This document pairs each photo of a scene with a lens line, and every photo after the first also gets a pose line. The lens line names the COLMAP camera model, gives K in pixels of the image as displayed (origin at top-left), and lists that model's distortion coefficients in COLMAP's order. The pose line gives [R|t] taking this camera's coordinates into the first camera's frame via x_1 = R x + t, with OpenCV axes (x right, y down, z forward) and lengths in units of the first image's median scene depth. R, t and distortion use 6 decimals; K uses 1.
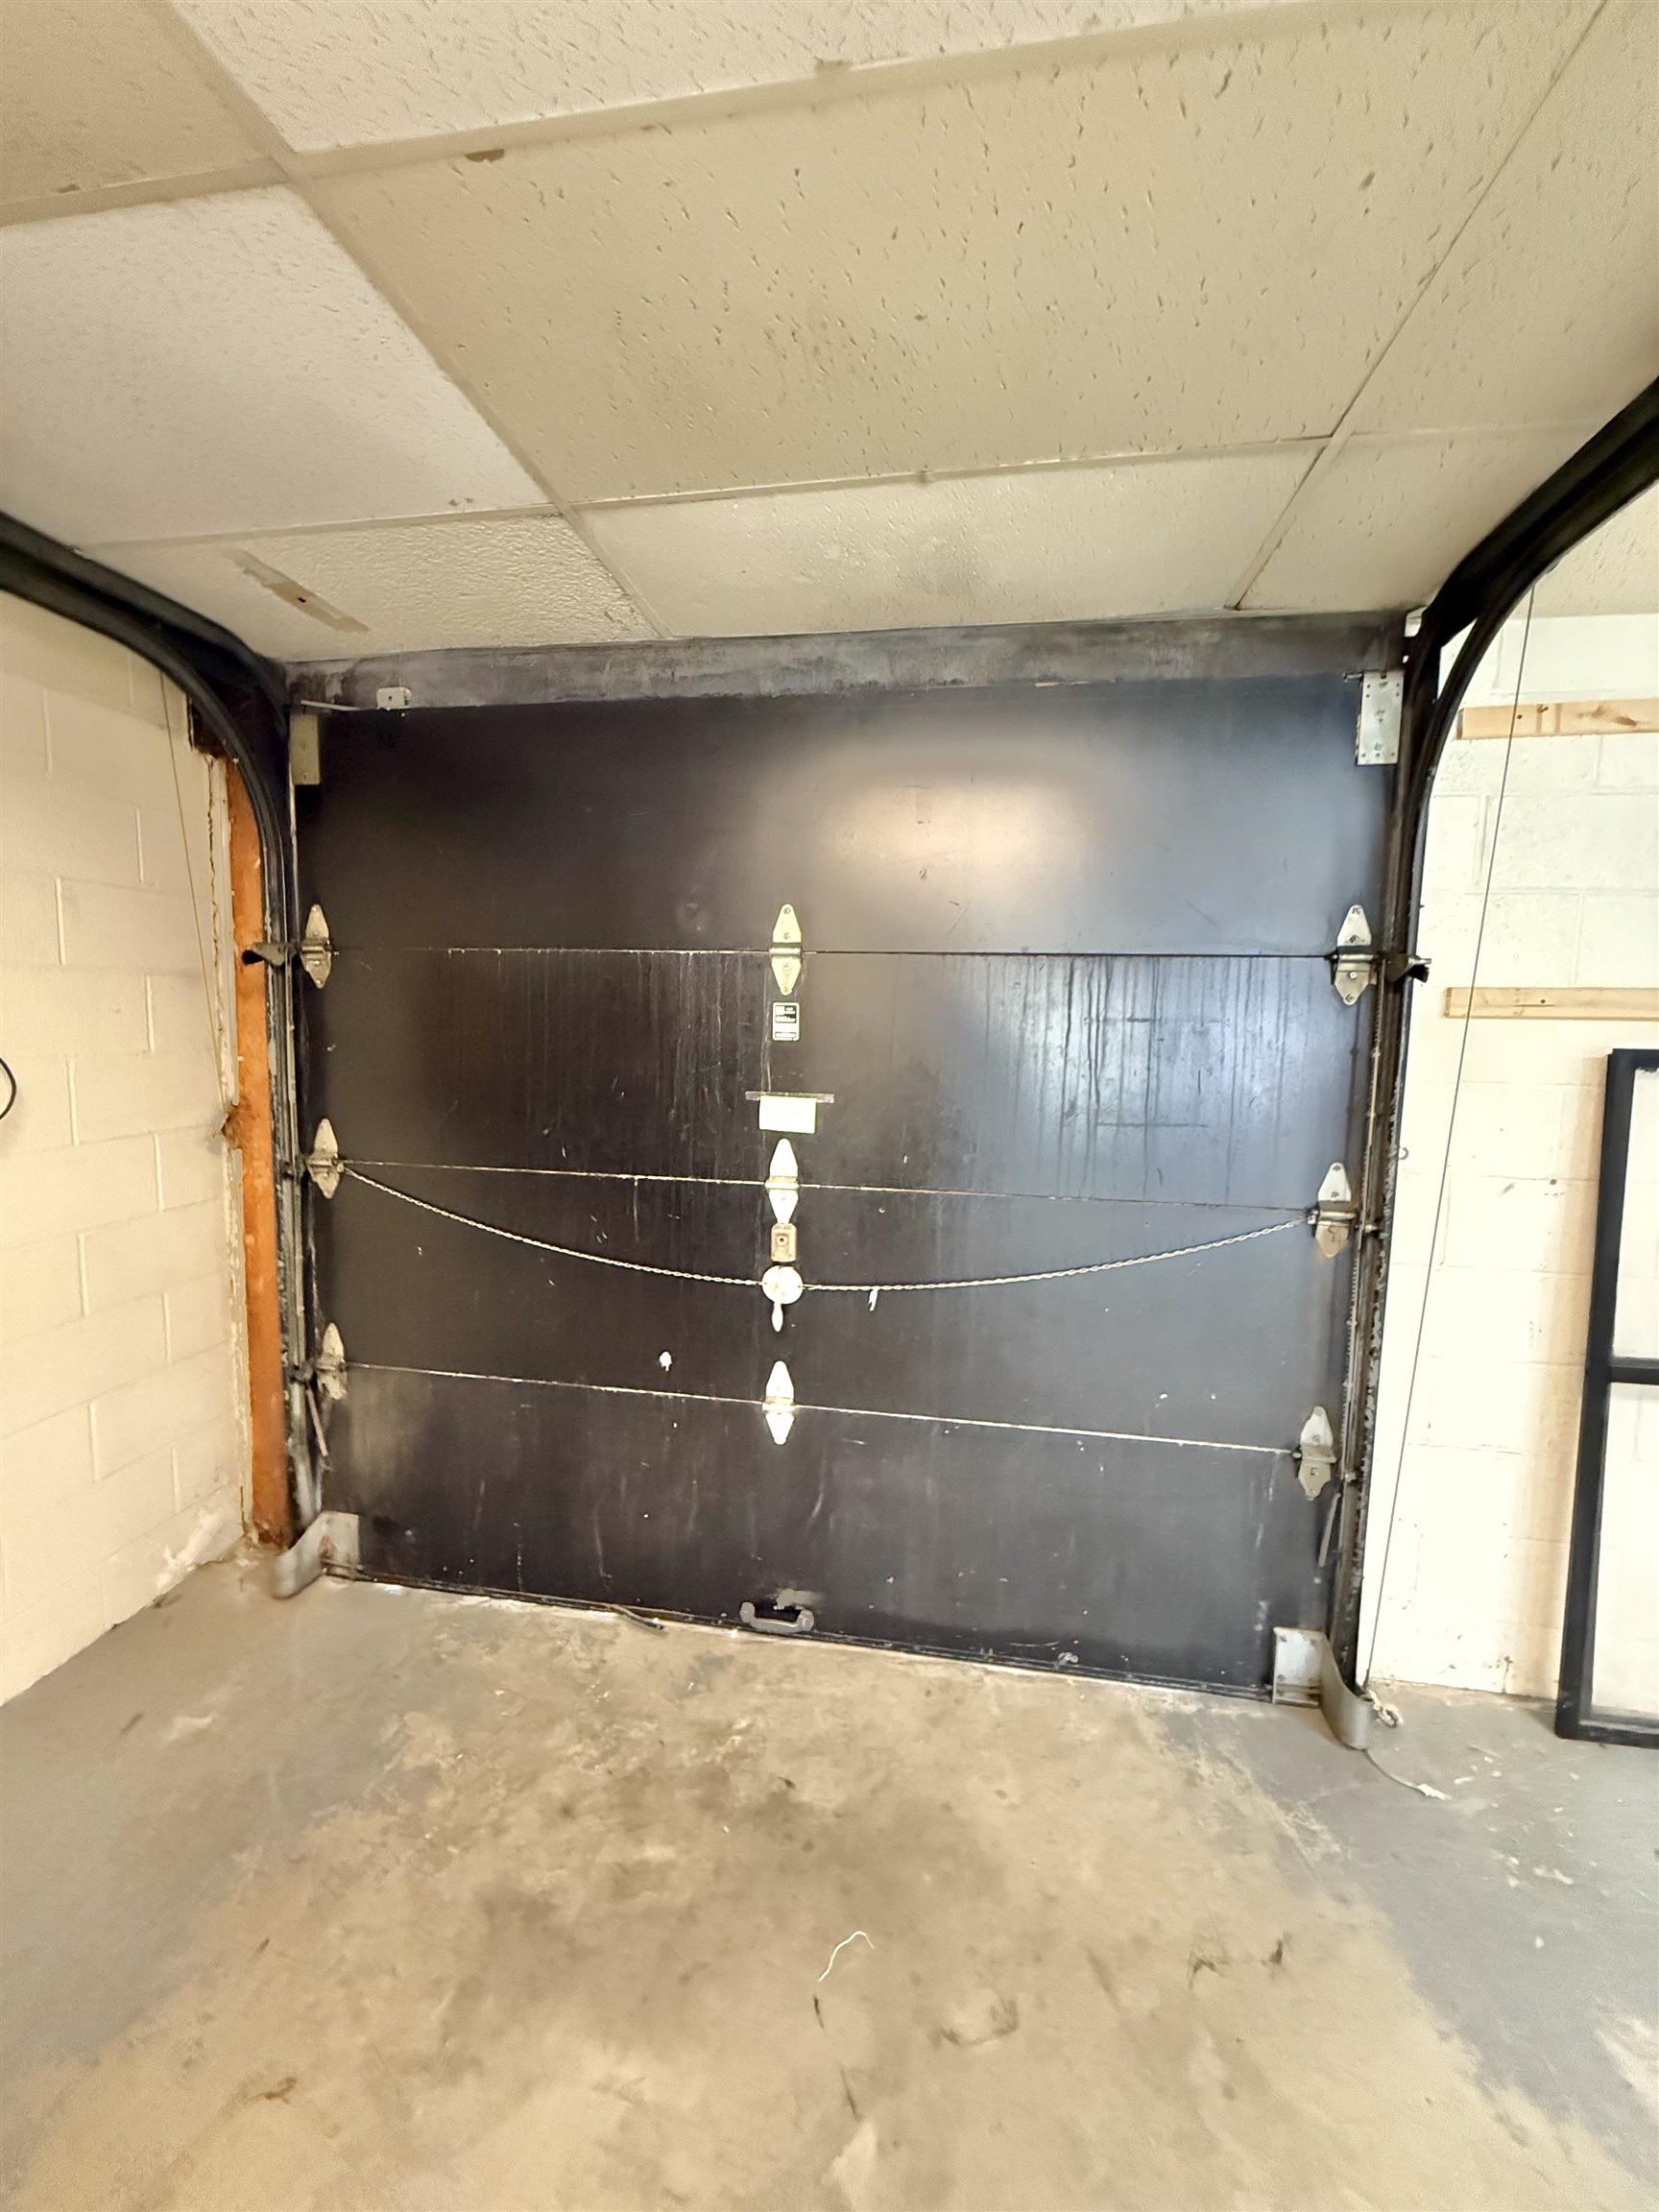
lens RADIAL K [[882.2, 0, 831.3], [0, 882.2, 1102.5], [0, 0, 1]] dist [0.000335, -0.000295]
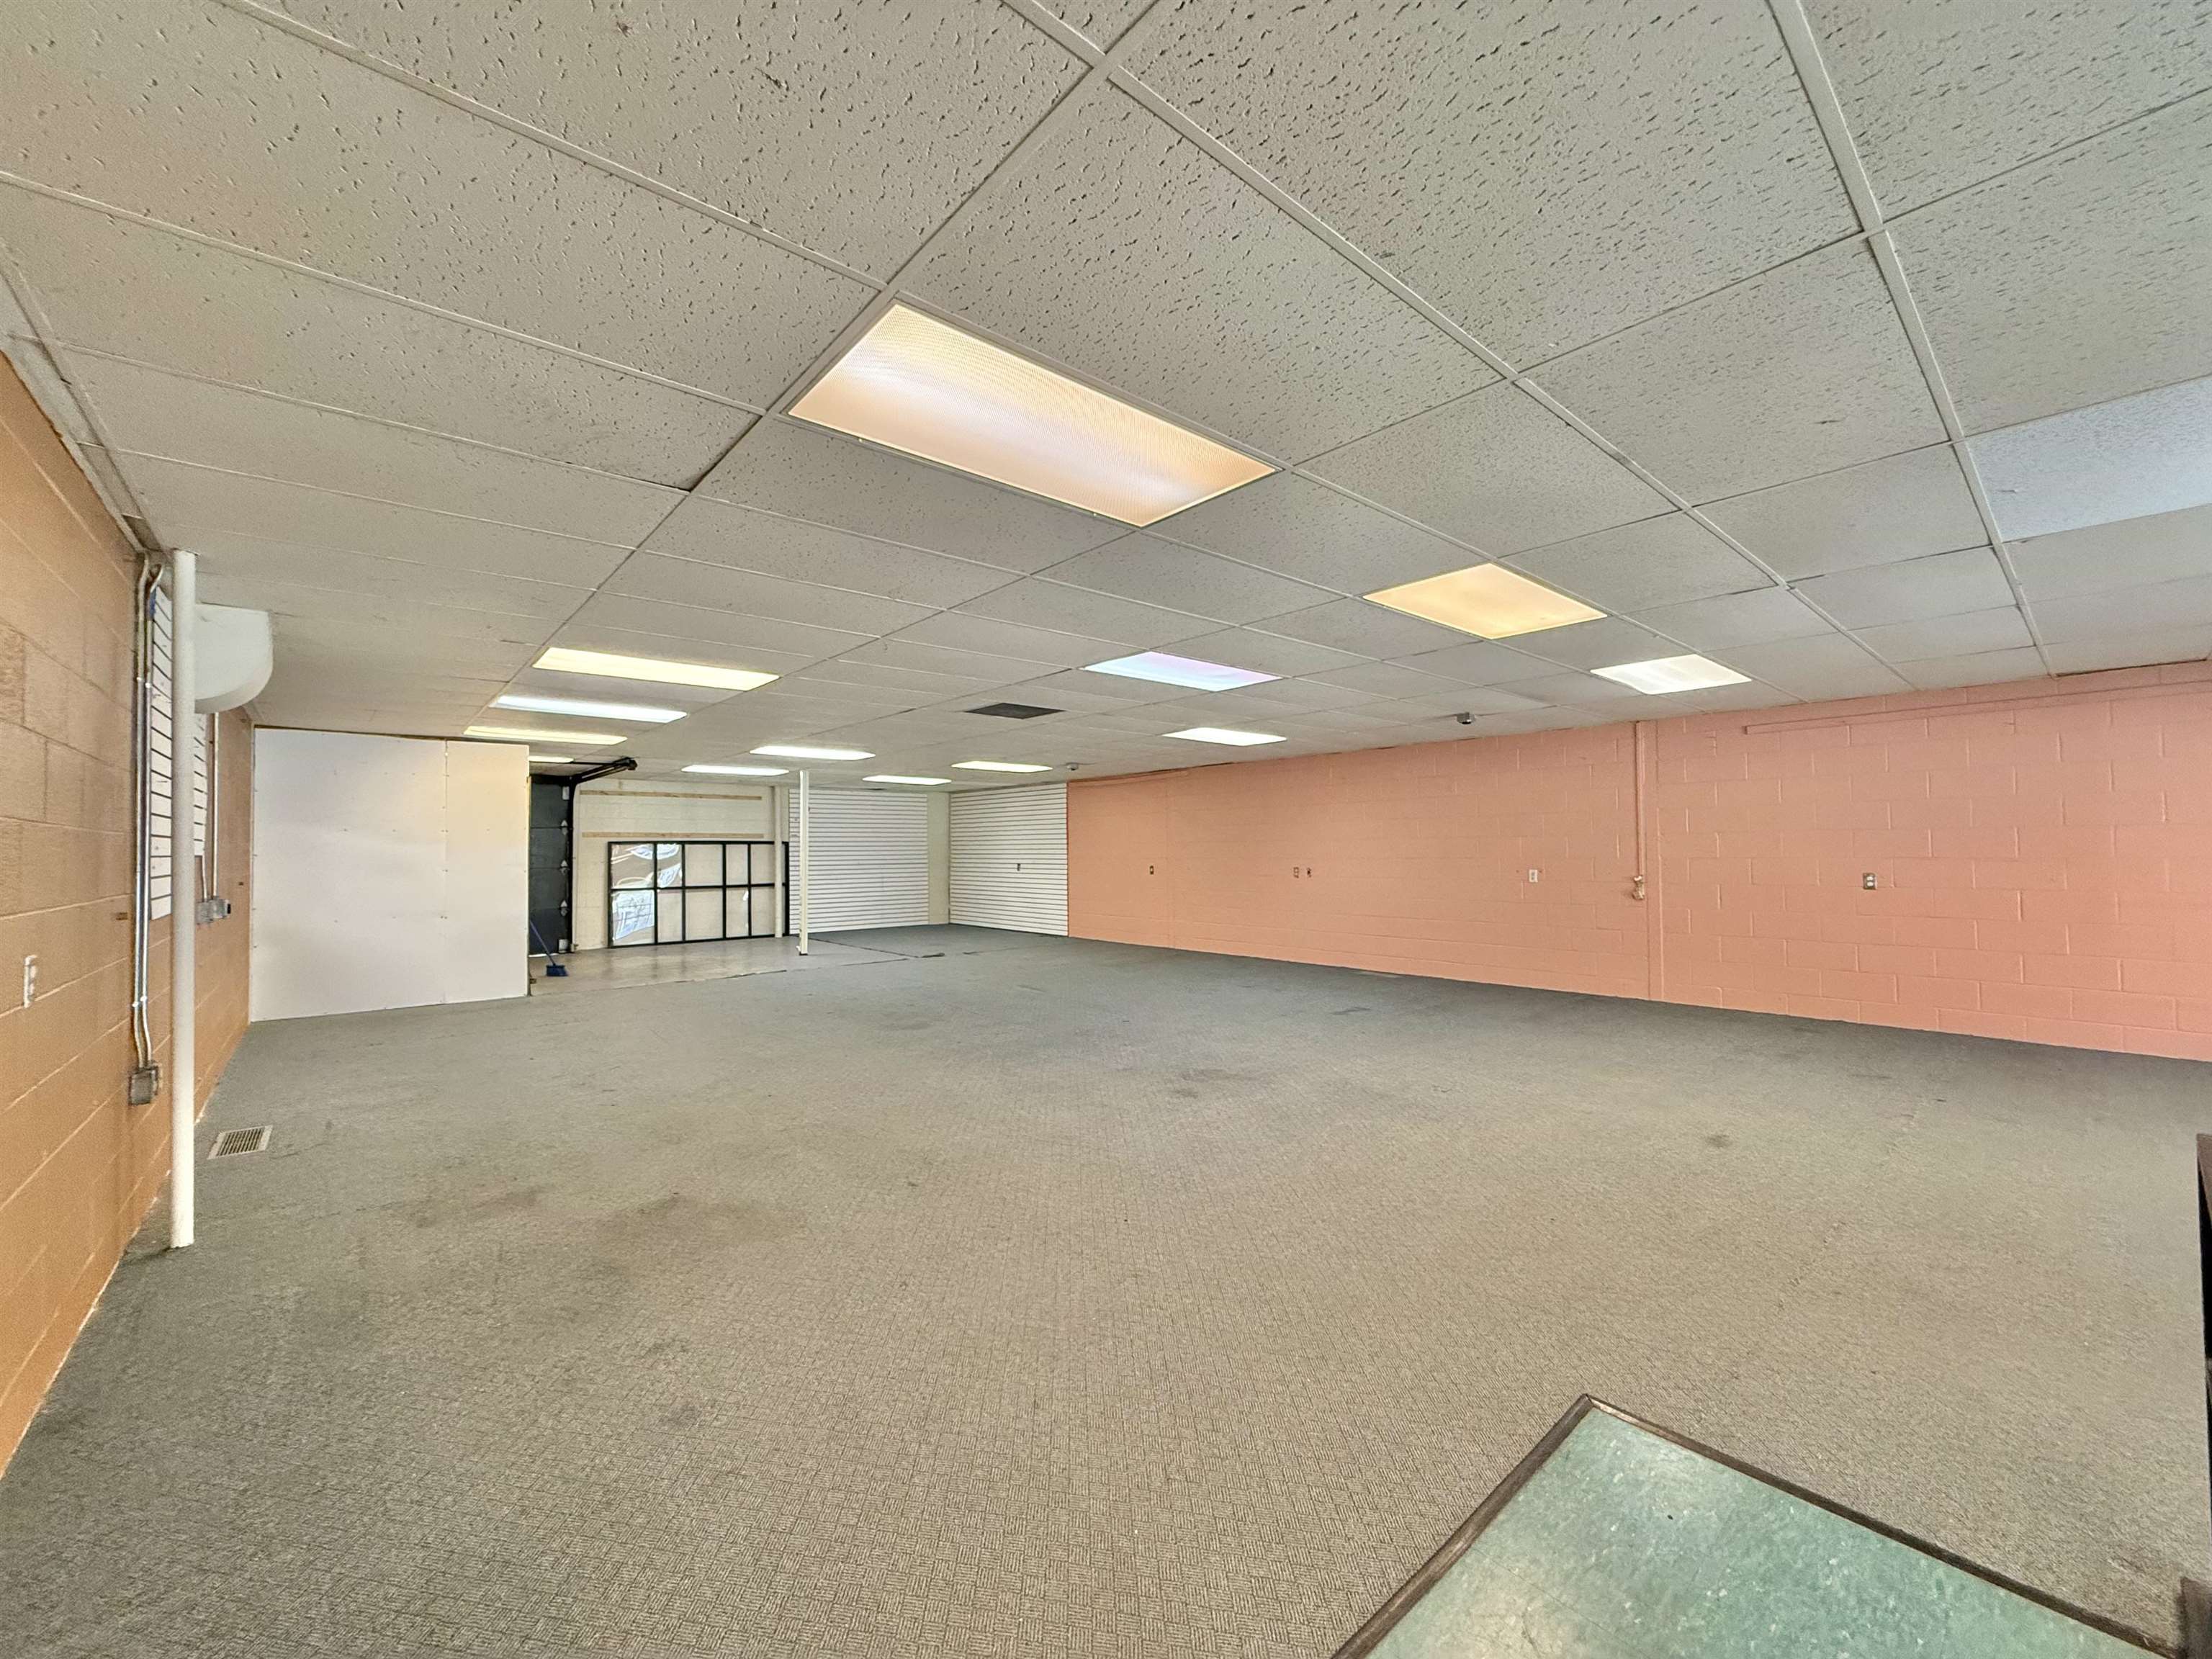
lens RADIAL K [[882.2, 0, 1110.0], [0, 882.2, 827.6], [0, 0, 1]] dist [0.000335, -0.000295]
pose [[0.641666, 0.000387, 0.766984, -1.708072], [0.081689, 0.994277, -0.068843, 0.573163], [-0.762622, 0.106828, 0.637963, -5.838785]]
